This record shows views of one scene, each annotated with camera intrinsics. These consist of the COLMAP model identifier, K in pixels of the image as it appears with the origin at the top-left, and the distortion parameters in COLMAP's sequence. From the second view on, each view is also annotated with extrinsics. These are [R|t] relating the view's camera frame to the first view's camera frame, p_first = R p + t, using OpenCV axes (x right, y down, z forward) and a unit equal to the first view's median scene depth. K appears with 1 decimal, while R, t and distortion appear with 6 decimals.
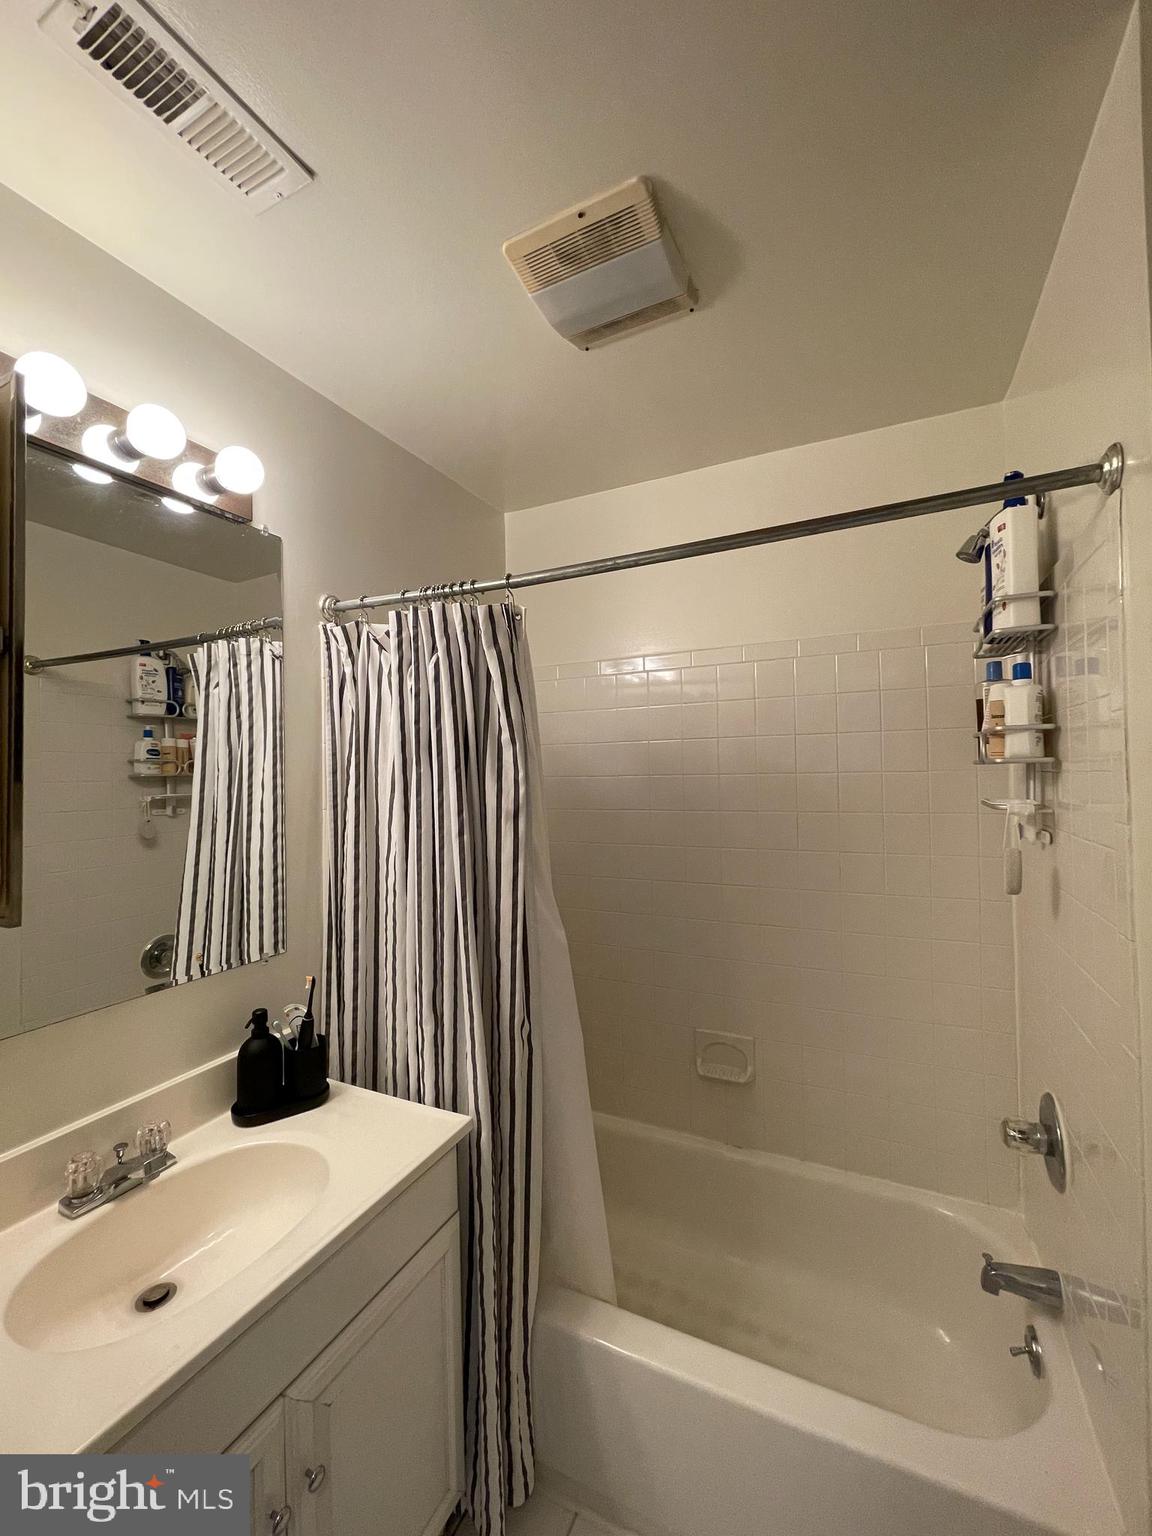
lens RADIAL K [[620.7, 0, 577.5], [0, 620.7, 765.0], [0, 0, 1]] dist [-0.008389, 0.003224]
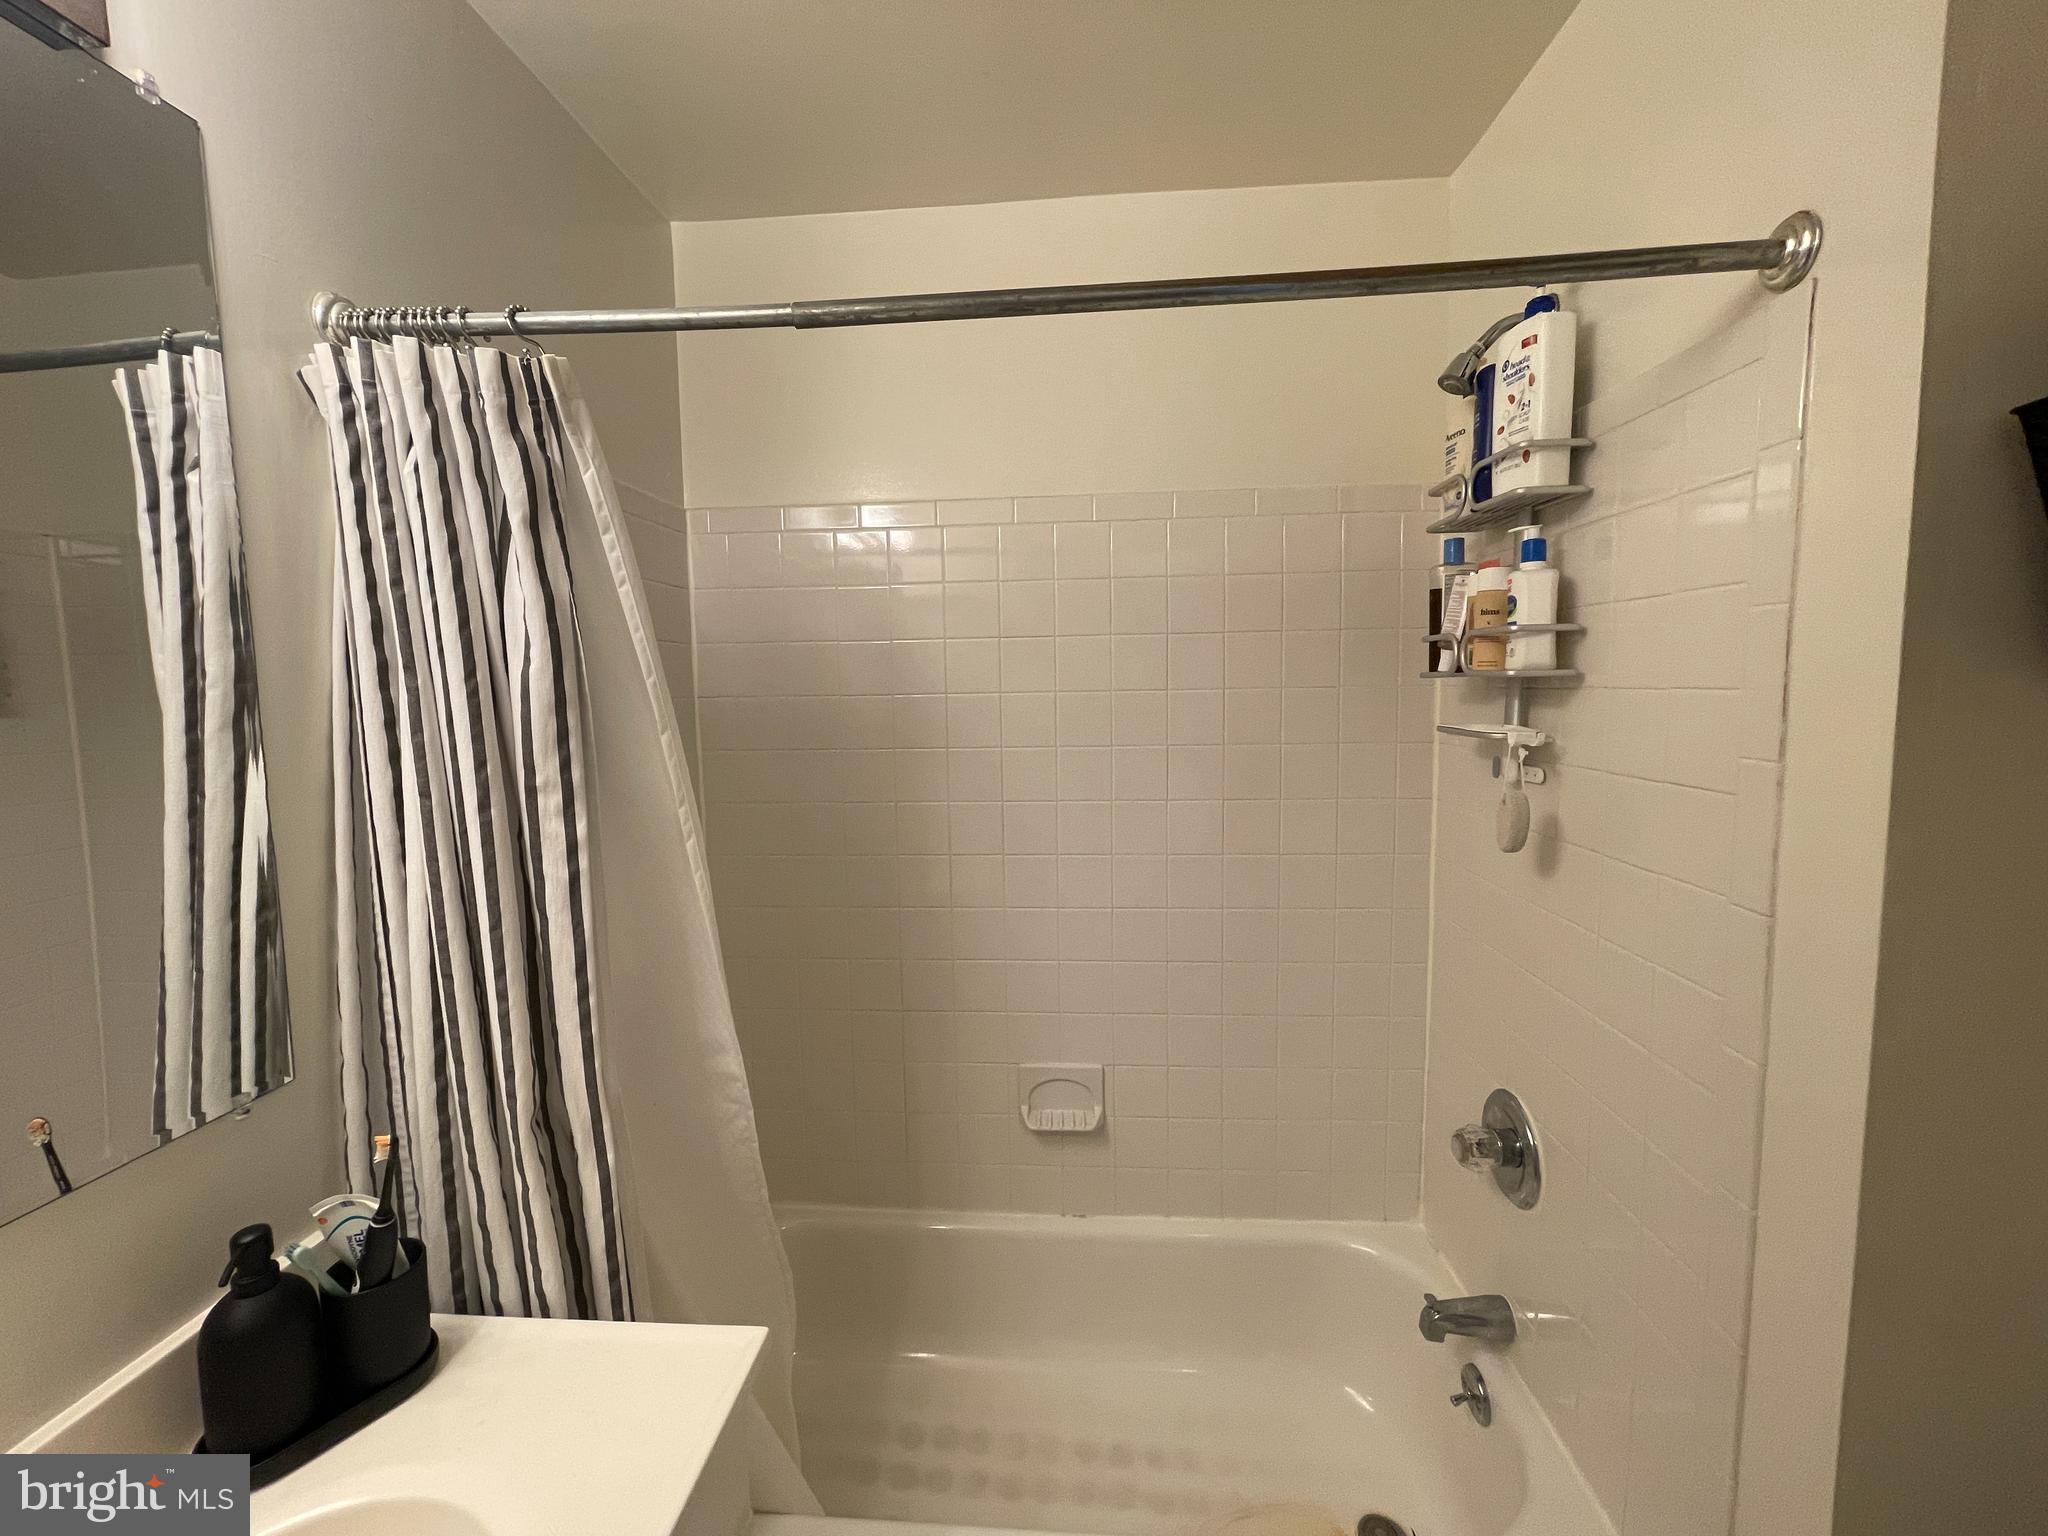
lens RADIAL K [[827.6, 0, 1013.8], [0, 827.6, 755.6], [0, 0, 1]] dist [-0.008389, 0.003224]
pose [[0.930549, -0.031407, 0.364818, -0.210921], [-0.003691, 0.995460, 0.095113, 0.000086], [-0.366149, -0.089853, 0.926208, 0.287283]]
